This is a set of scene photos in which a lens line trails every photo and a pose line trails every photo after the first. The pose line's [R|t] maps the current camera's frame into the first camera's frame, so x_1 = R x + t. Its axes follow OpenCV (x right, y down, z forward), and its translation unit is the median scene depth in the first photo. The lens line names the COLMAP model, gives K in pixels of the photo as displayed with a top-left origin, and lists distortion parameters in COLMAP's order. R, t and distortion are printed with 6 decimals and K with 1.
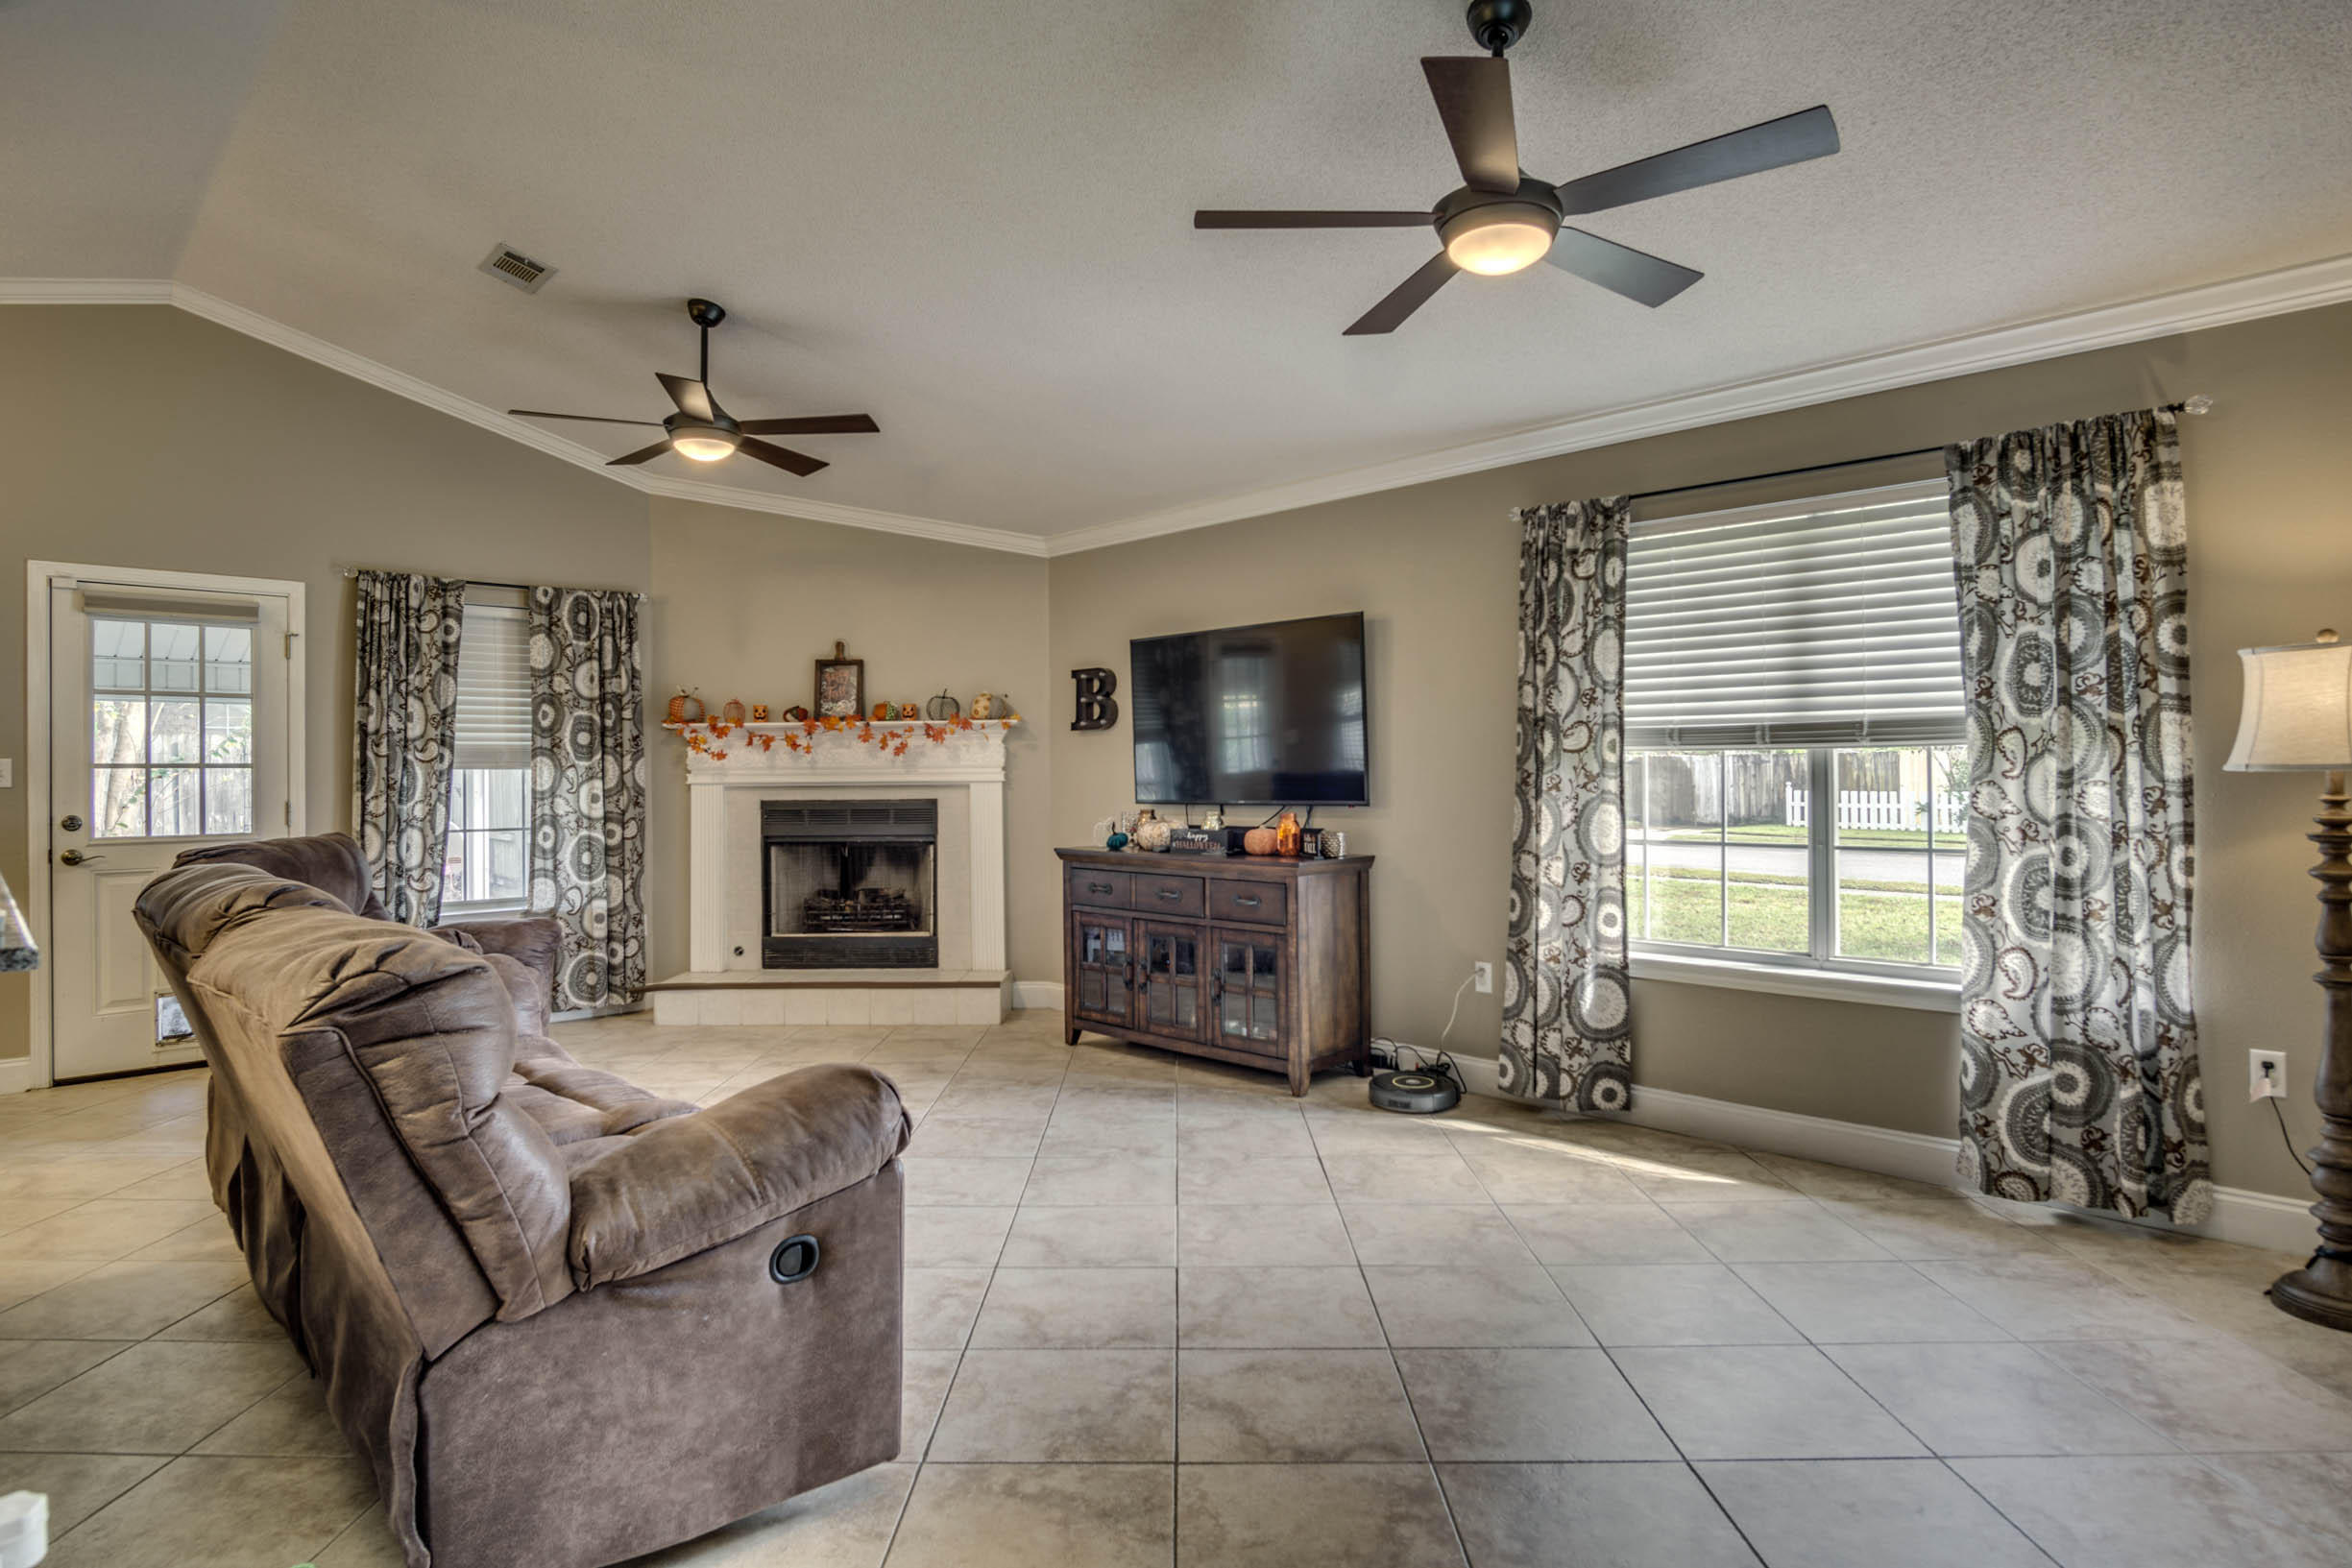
lens RADIAL K [[1270.5, 0, 1149.8], [0, 1270.5, 757.4], [0, 0, 1]] dist [-0.031980, 0.009541]
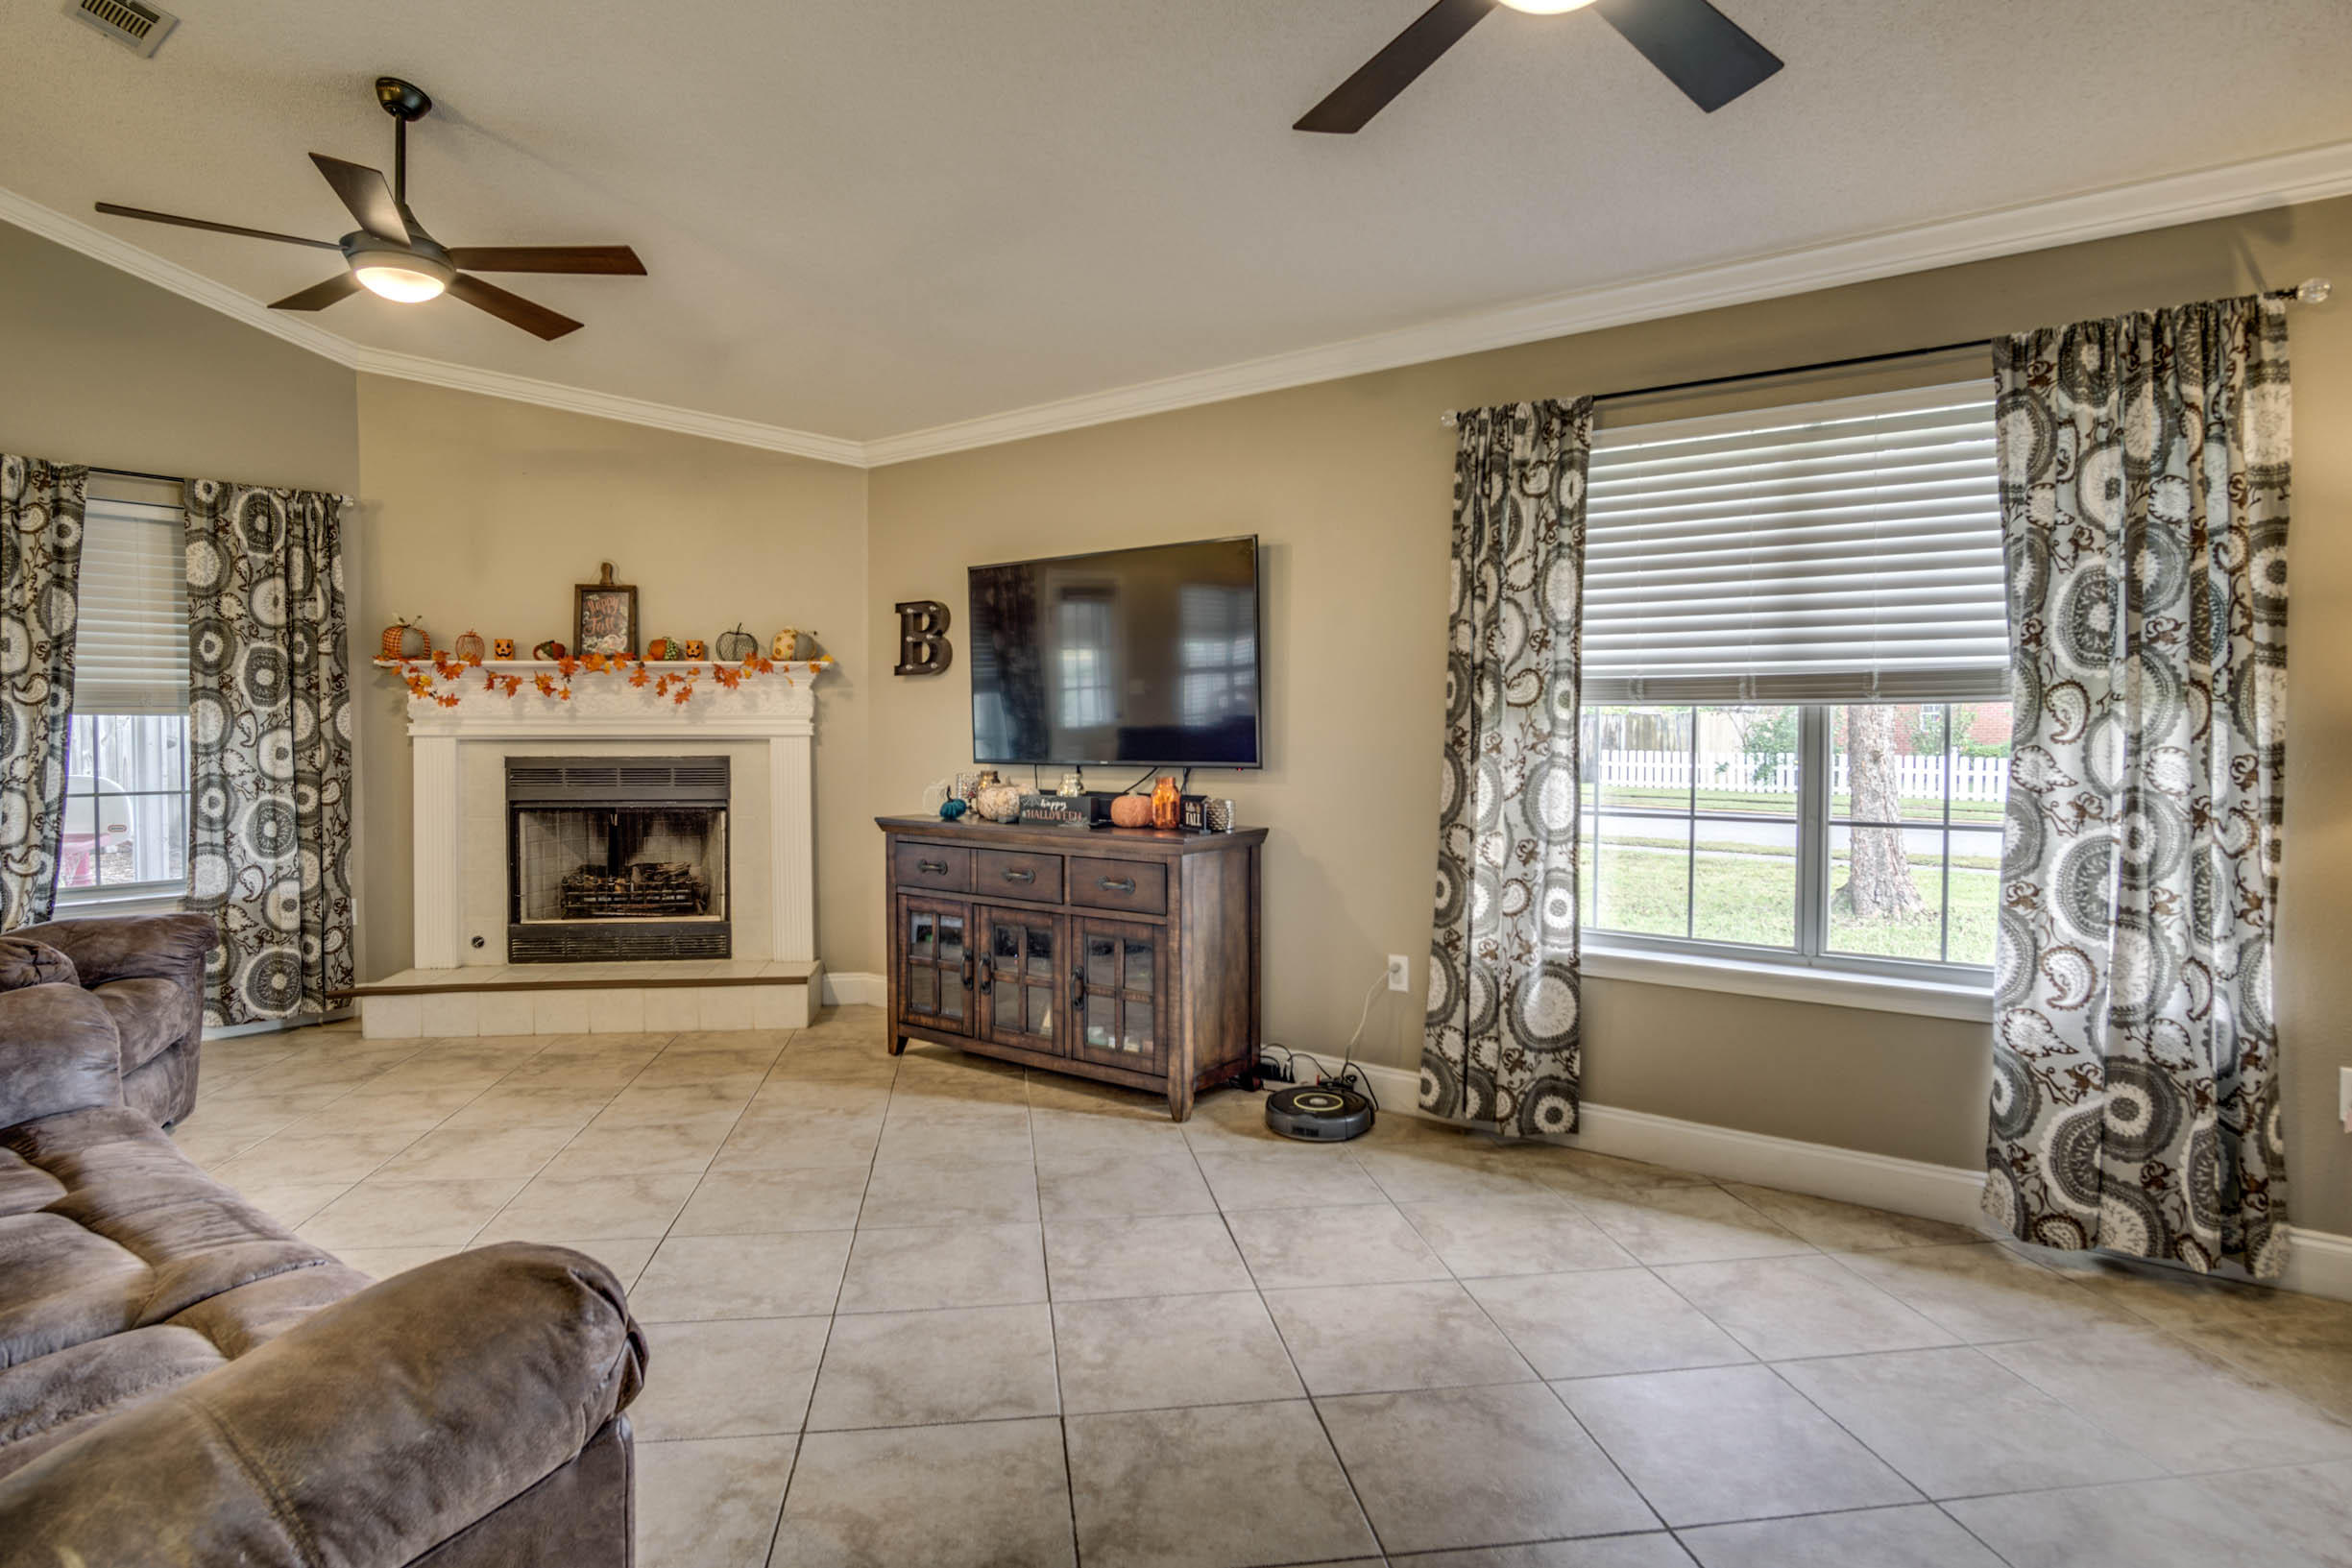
lens RADIAL K [[1270.5, 0, 1149.8], [0, 1270.5, 757.4], [0, 0, 1]] dist [-0.031980, 0.009541]
pose [[0.989198, 0.005326, 0.146489, -0.019976], [-0.010515, 0.999343, 0.034672, 0.002302], [-0.146208, -0.035838, 0.988605, 0.165170]]
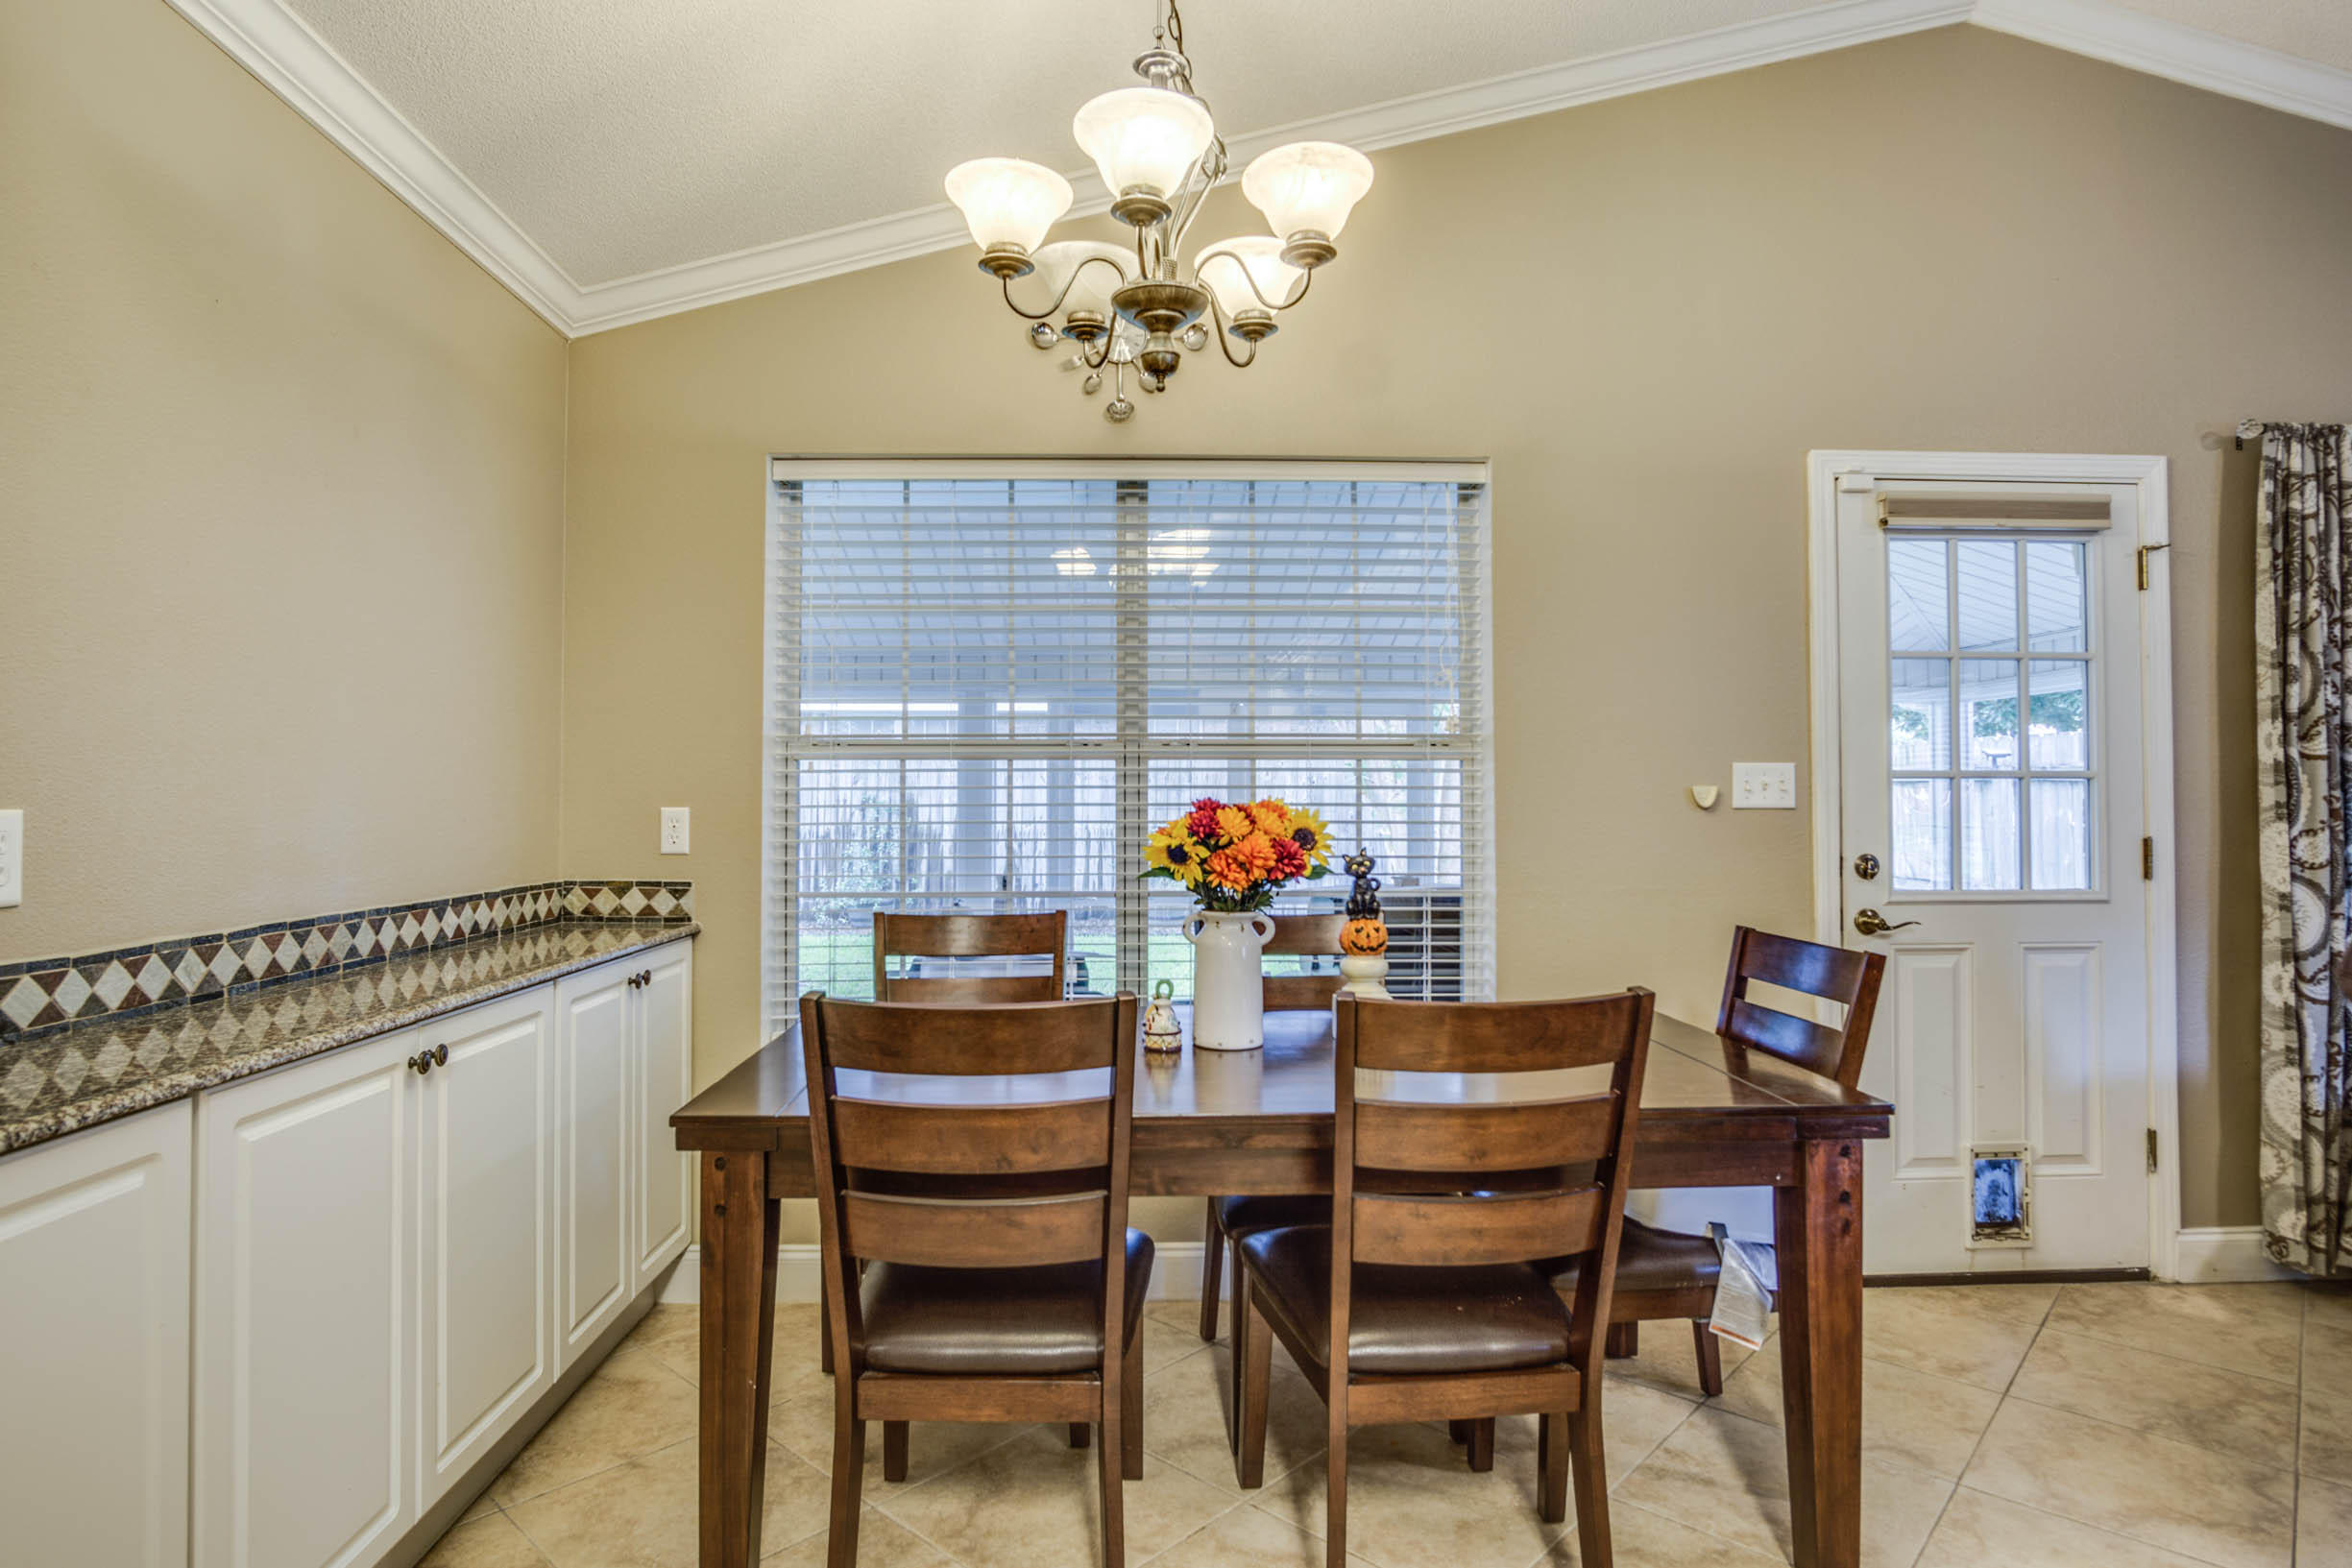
lens RADIAL K [[1238.9, 0, 1176.0], [0, 1238.9, 784.0], [0, 0, 1]] dist [-0.013143, 0.000456]
pose [[0.746840, 0.003539, -0.664995, -0.629189], [0.001523, 0.999974, 0.007032, 0.005983], [0.665003, -0.006264, 0.746815, 0.274721]]
